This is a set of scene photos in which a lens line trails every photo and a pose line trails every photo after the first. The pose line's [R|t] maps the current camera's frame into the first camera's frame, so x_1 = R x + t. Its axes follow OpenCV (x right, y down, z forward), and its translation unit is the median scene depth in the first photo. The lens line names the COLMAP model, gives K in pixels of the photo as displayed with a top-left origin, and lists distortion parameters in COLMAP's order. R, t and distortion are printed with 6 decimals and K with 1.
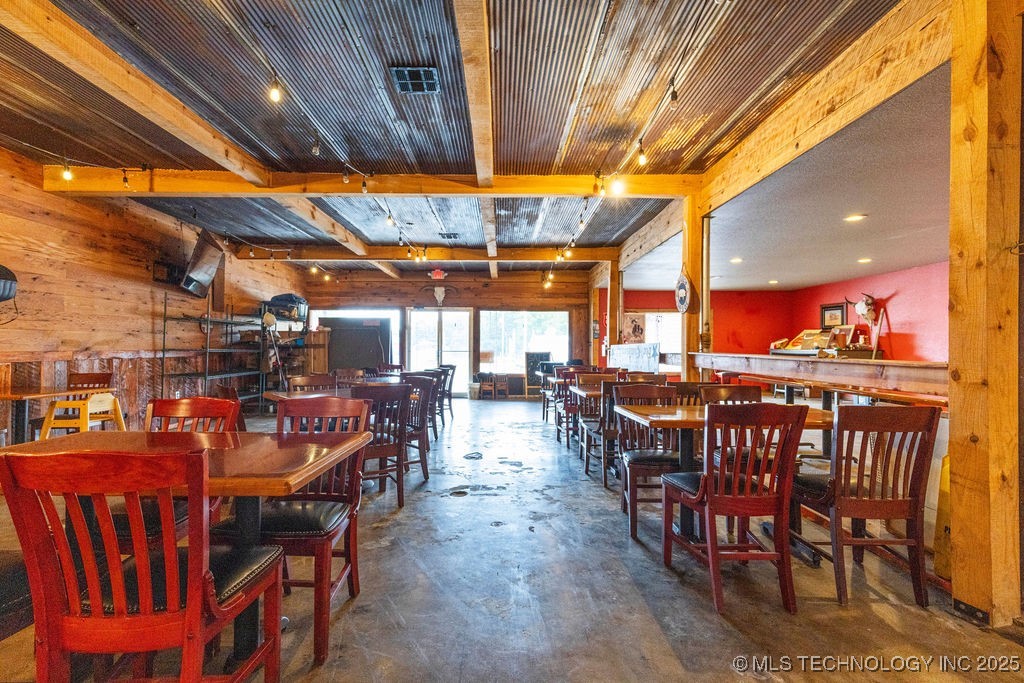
lens RADIAL K [[469.9, 0, 505.8], [0, 469.9, 351.7], [0, 0, 1]] dist [0.009048, -0.000577]
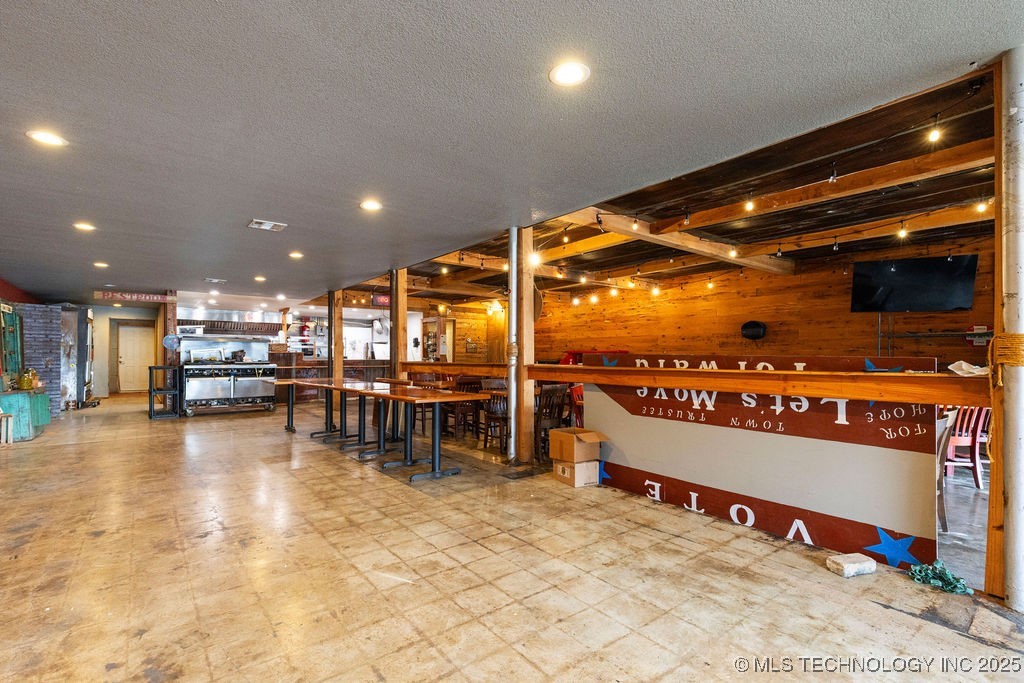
lens RADIAL K [[469.9, 0, 505.8], [0, 469.9, 351.7], [0, 0, 1]] dist [0.009048, -0.000577]
pose [[-0.795687, -0.009616, -0.605631, 0.771817], [-0.012106, 0.999927, 0.000029, -0.018666], [0.605587, 0.007355, -0.795745, 1.335681]]
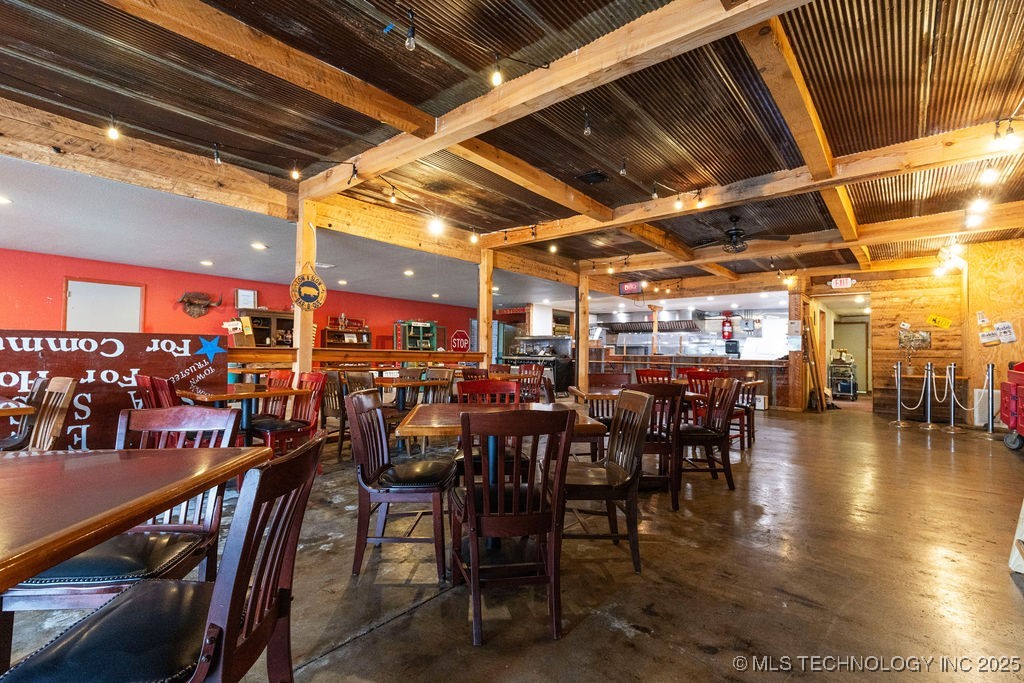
lens RADIAL K [[469.9, 0, 505.8], [0, 469.9, 351.7], [0, 0, 1]] dist [0.009048, -0.000577]
pose [[-0.753285, -0.010770, 0.657606, -0.475876], [-0.008559, 0.999942, 0.006572, -0.001348], [-0.657638, -0.000678, -0.753334, 1.130704]]
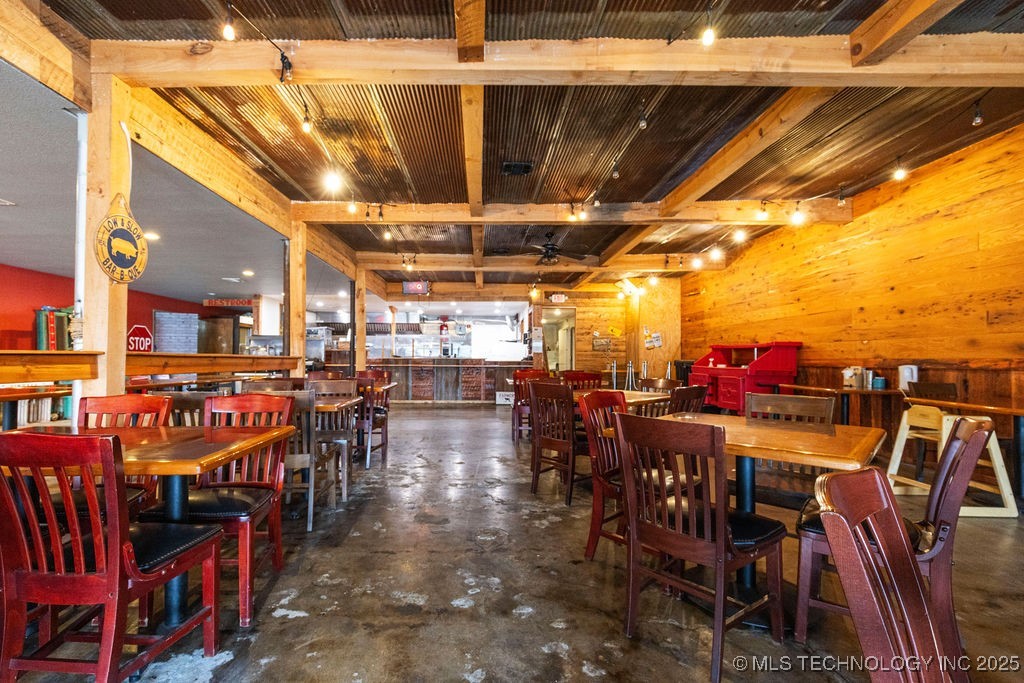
lens RADIAL K [[475.1, 0, 479.3], [0, 475.1, 355.9], [0, 0, 1]] dist [0.006520, -0.000496]
pose [[-0.999861, -0.006827, 0.015216, -0.047084], [-0.006731, 0.999957, 0.006309, -0.000712], [-0.015258, 0.006206, -0.999864, 1.183359]]
